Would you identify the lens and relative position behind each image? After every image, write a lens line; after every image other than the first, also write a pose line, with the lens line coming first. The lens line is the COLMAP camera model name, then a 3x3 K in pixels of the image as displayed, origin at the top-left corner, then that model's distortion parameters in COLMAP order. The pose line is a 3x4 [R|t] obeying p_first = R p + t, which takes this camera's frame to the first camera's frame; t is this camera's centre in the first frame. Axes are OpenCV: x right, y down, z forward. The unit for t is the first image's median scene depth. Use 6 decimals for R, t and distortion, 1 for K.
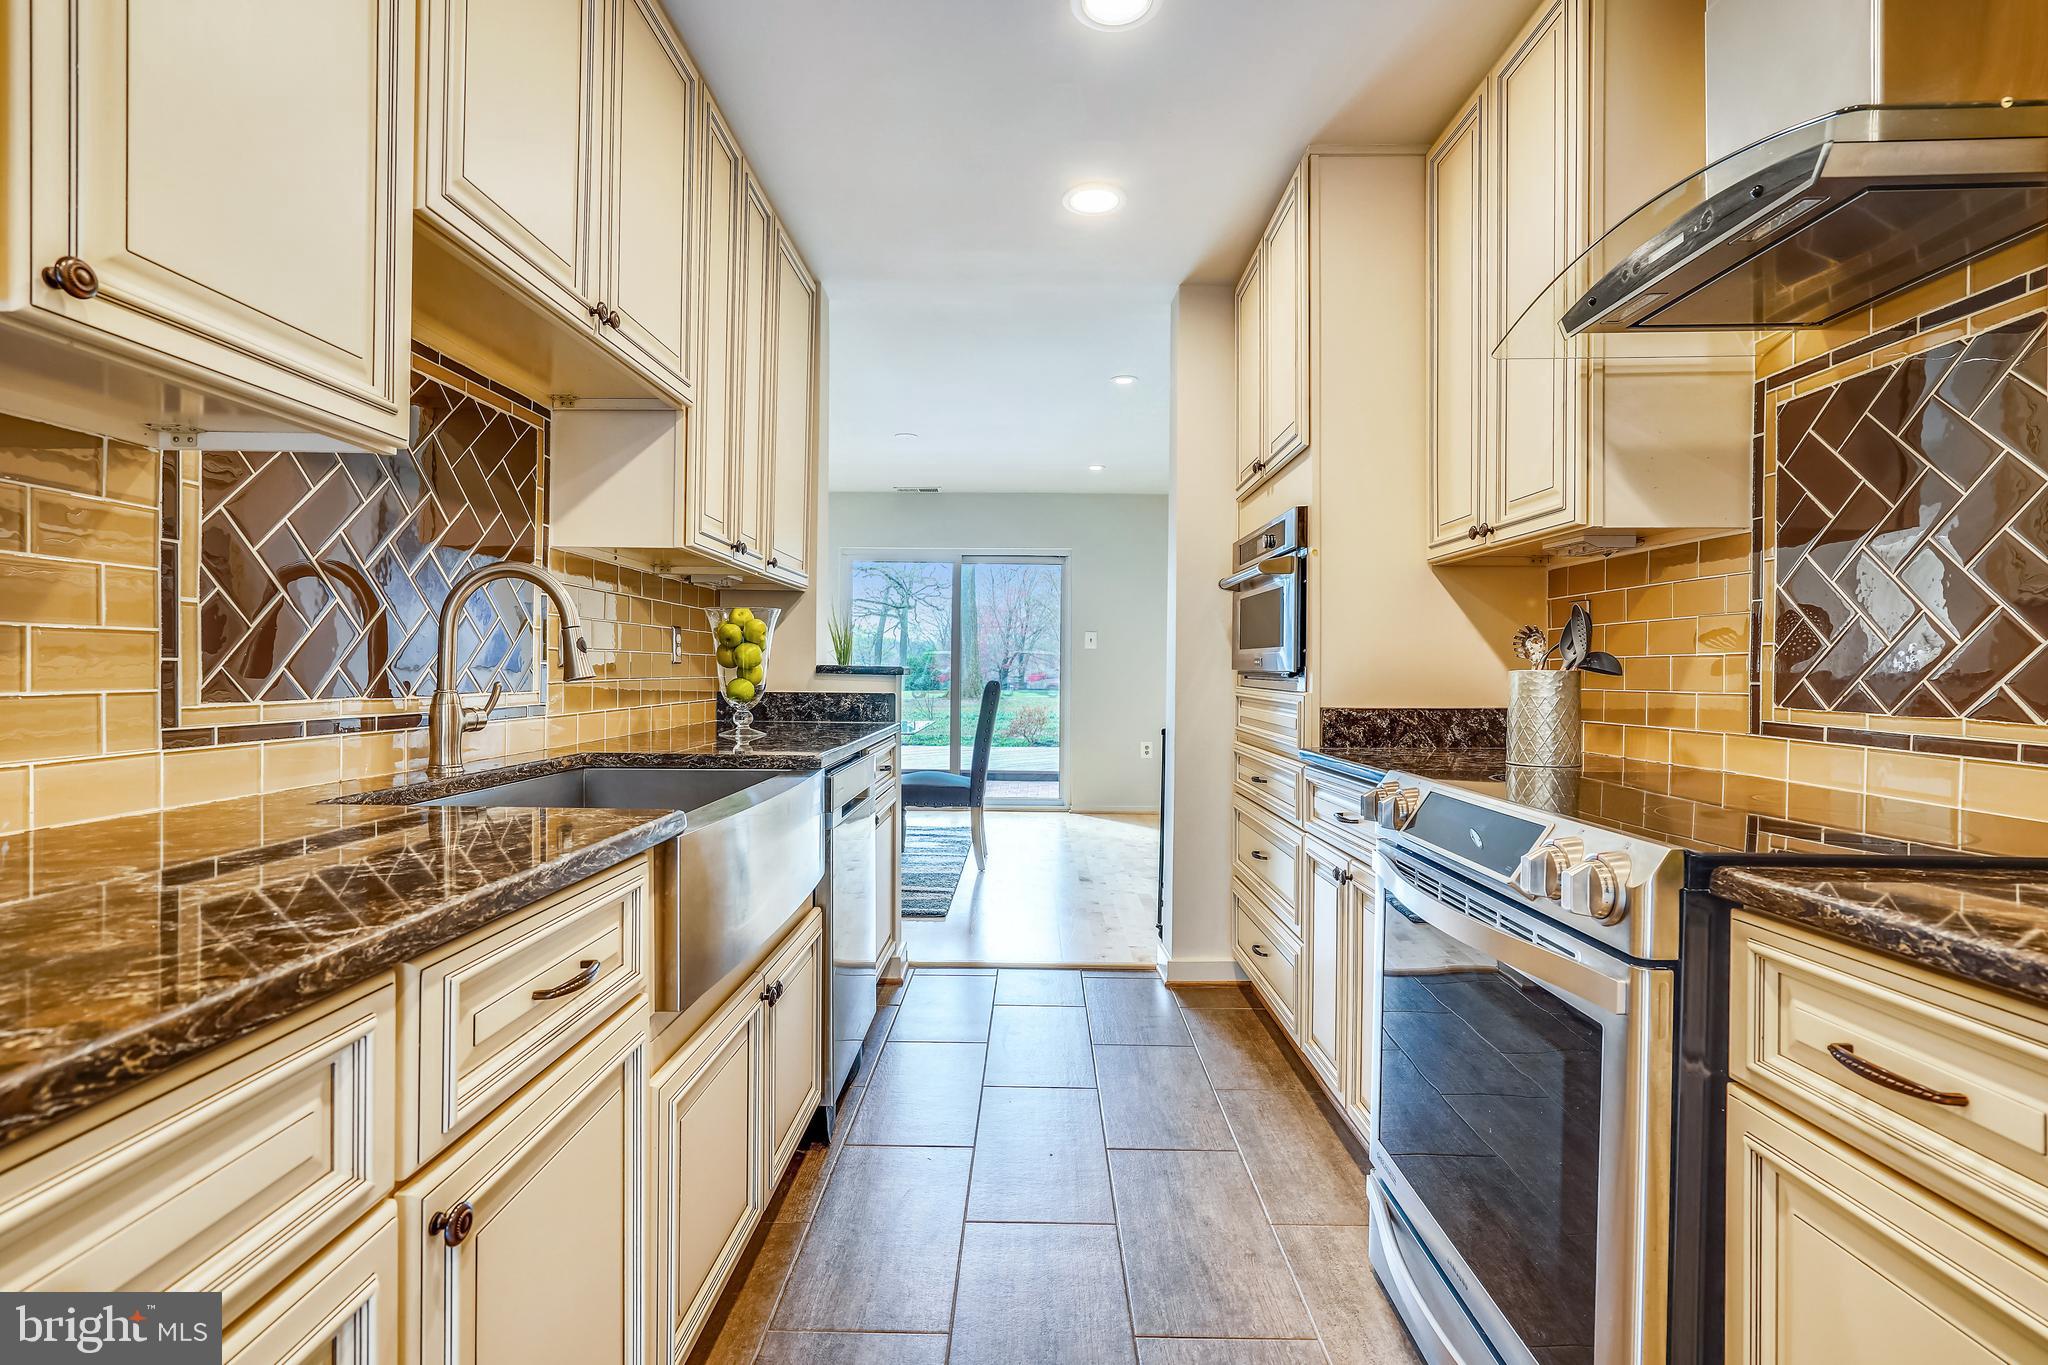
lens RADIAL K [[926.5, 0, 1024.3], [0, 926.5, 679.0], [0, 0, 1]] dist [-0.037176, 0.014506]
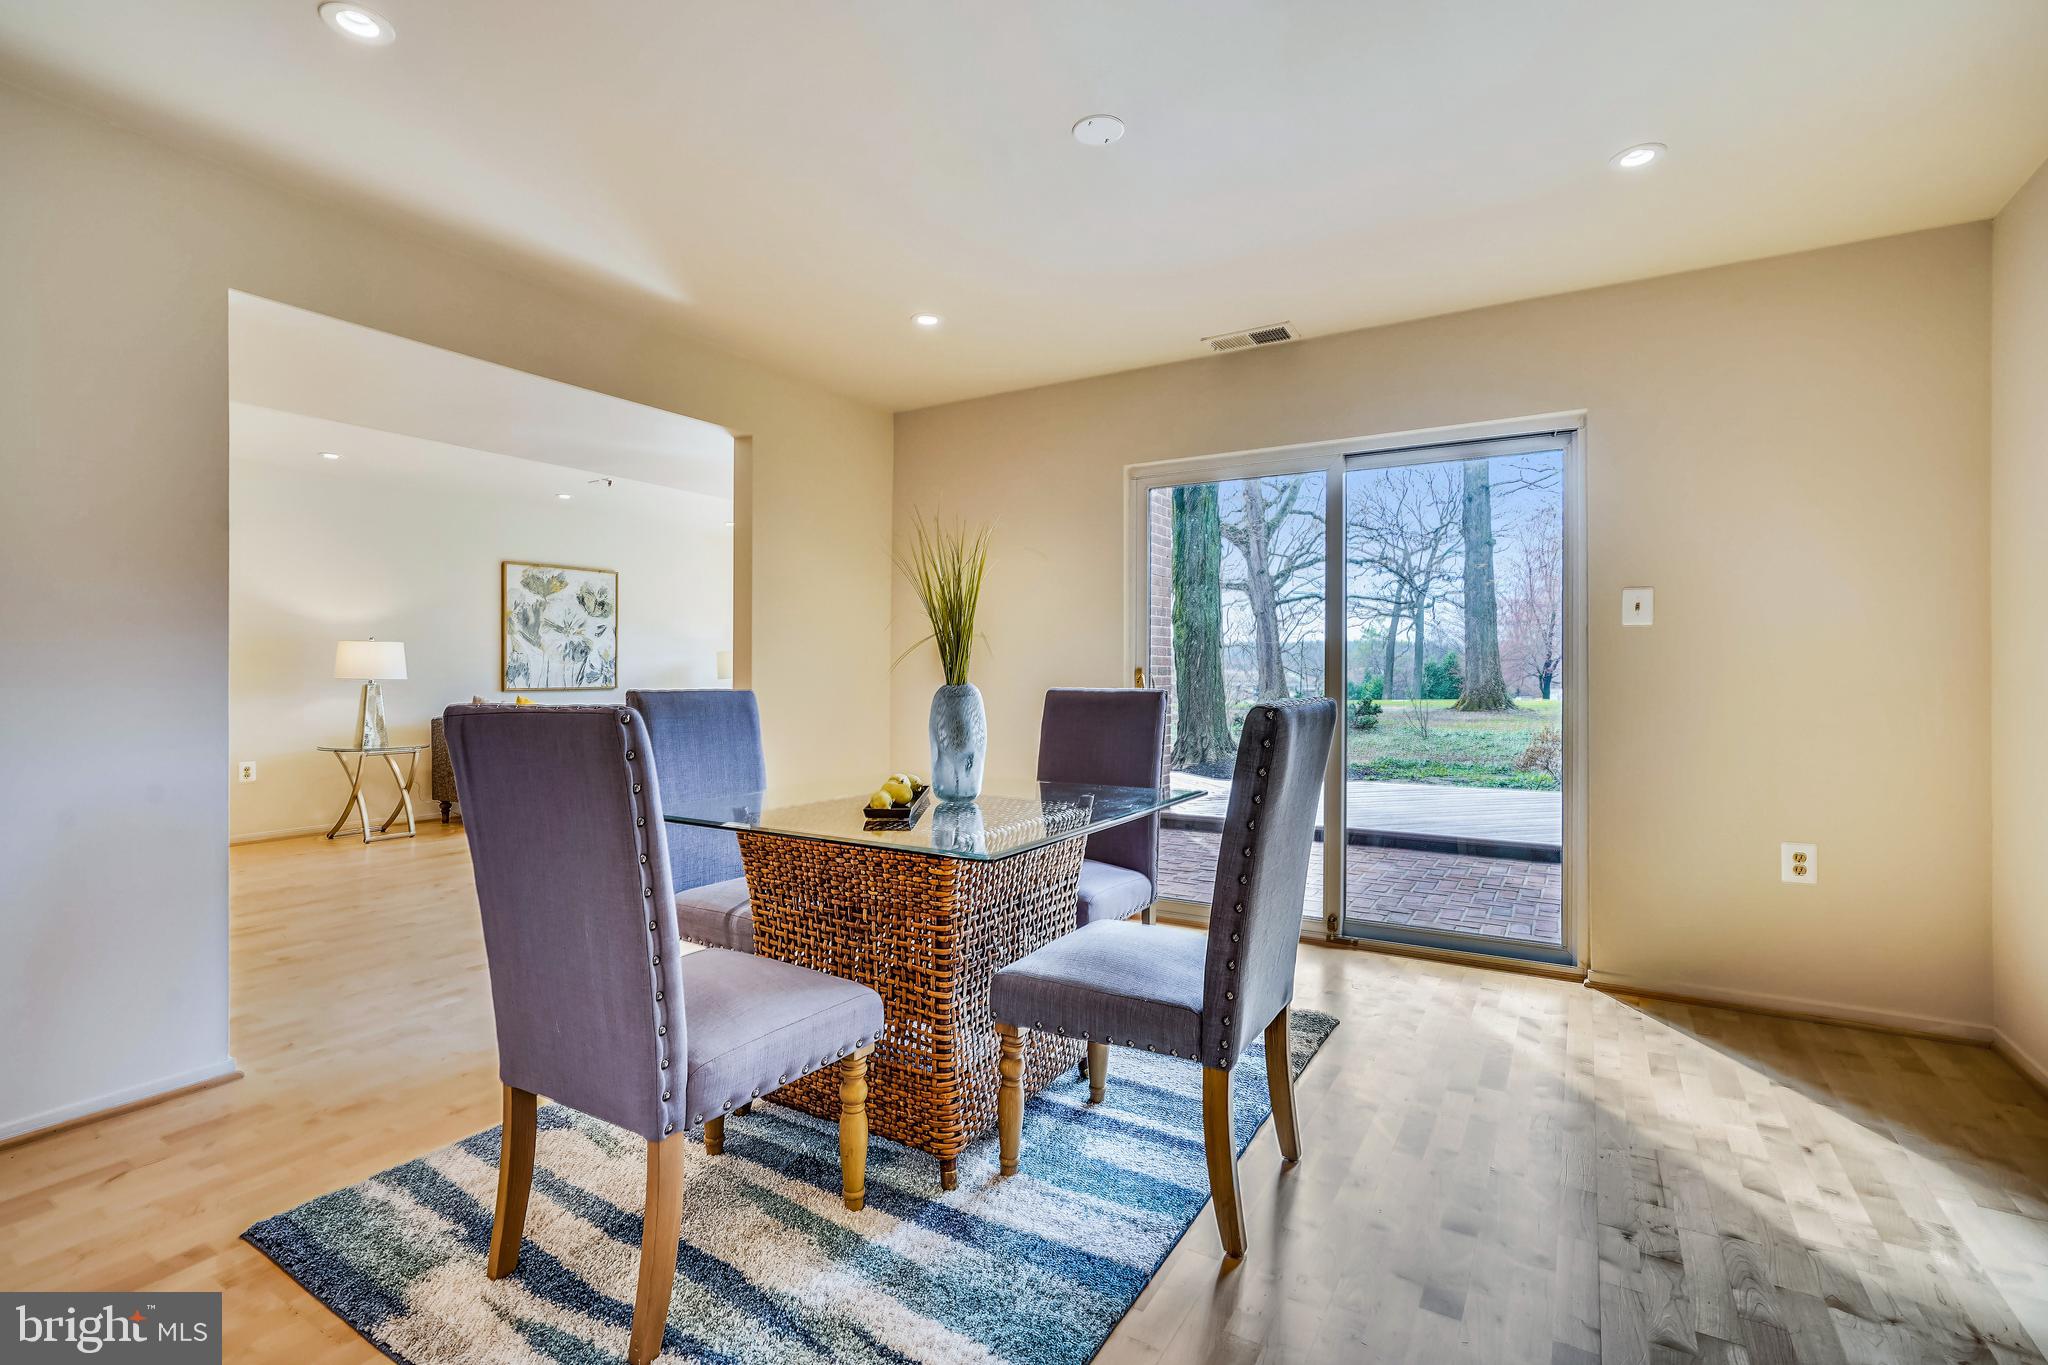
lens RADIAL K [[926.5, 0, 1024.3], [0, 926.5, 679.0], [0, 0, 1]] dist [-0.037176, 0.014506]
pose [[0.854907, -0.006745, -0.518737, 0.045890], [0.002610, 0.999959, -0.008700, -0.004503], [0.518775, 0.006084, 0.854889, 0.463625]]
